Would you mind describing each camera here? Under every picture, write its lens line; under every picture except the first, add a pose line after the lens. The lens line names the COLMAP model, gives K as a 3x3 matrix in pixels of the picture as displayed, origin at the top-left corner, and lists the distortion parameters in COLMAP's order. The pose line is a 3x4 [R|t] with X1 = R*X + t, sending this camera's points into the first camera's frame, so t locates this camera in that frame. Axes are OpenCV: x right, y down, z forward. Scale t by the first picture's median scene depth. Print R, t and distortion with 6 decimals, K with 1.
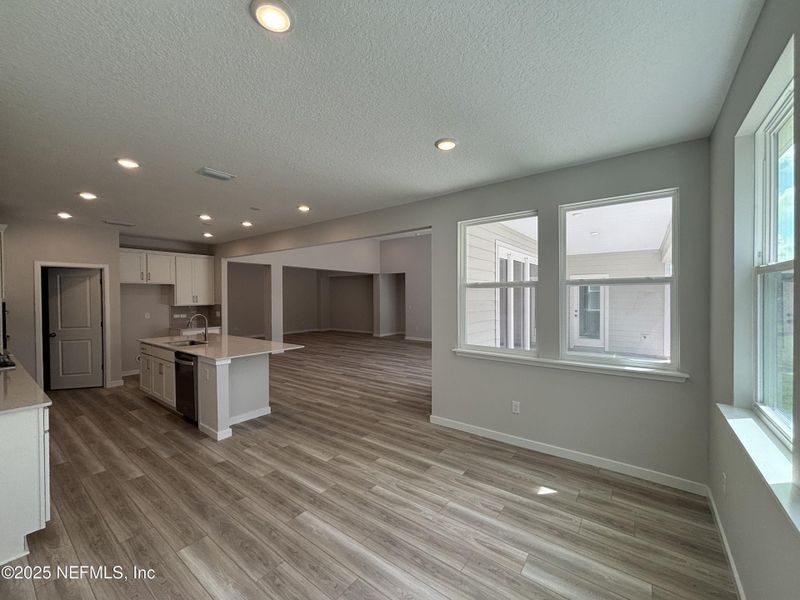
lens RADIAL K [[324.7, 0, 404.5], [0, 324.7, 299.3], [0, 0, 1]] dist [0.002157, 0.000739]
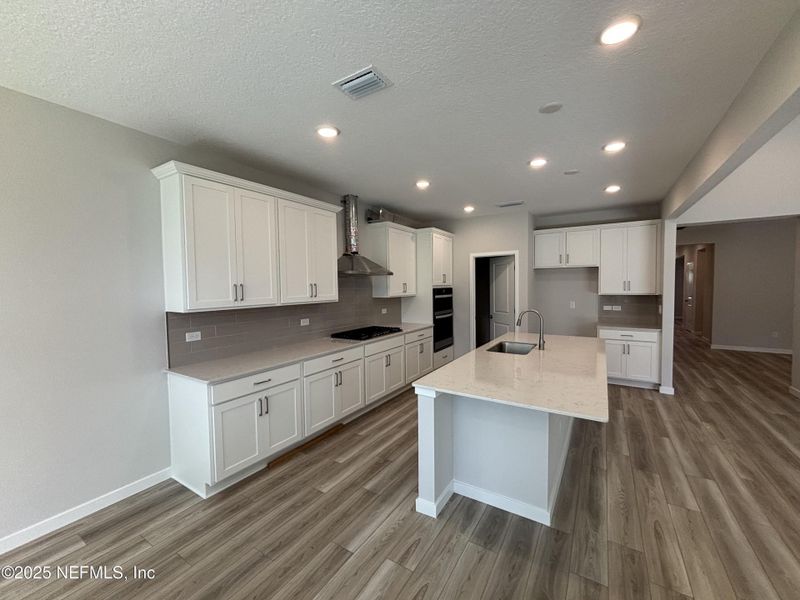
lens RADIAL K [[324.7, 0, 400.7], [0, 324.7, 298.8], [0, 0, 1]] dist [0.002157, 0.000739]
pose [[0.080019, 0.047919, -0.995641, 0.031089], [0.001501, 0.998837, 0.048194, -0.010385], [0.996792, -0.005351, 0.079854, 0.653858]]
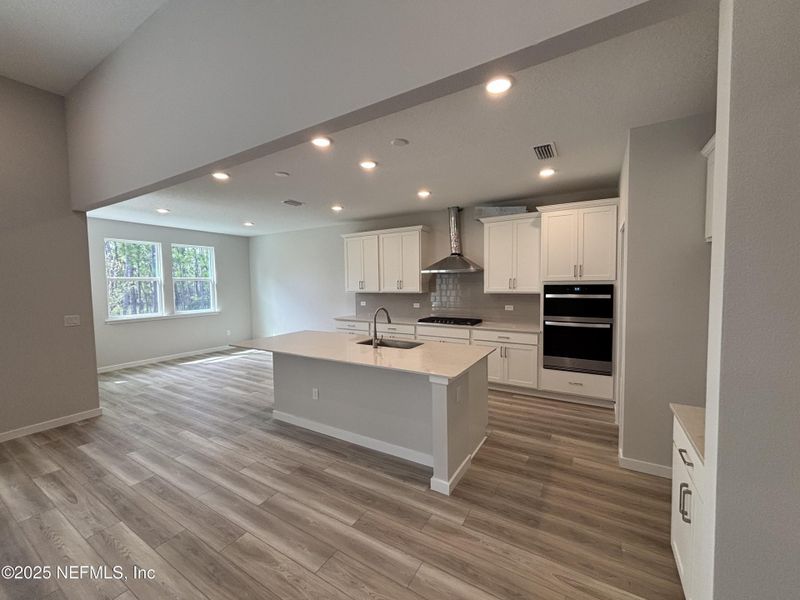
lens RADIAL K [[324.7, 0, 401.7], [0, 324.7, 296.4], [0, 0, 1]] dist [0.002157, 0.000739]
pose [[-0.995335, 0.022230, -0.093885, -0.599416], [0.017113, 0.998342, 0.054964, -0.015911], [0.094952, 0.053101, -0.994065, 1.658215]]
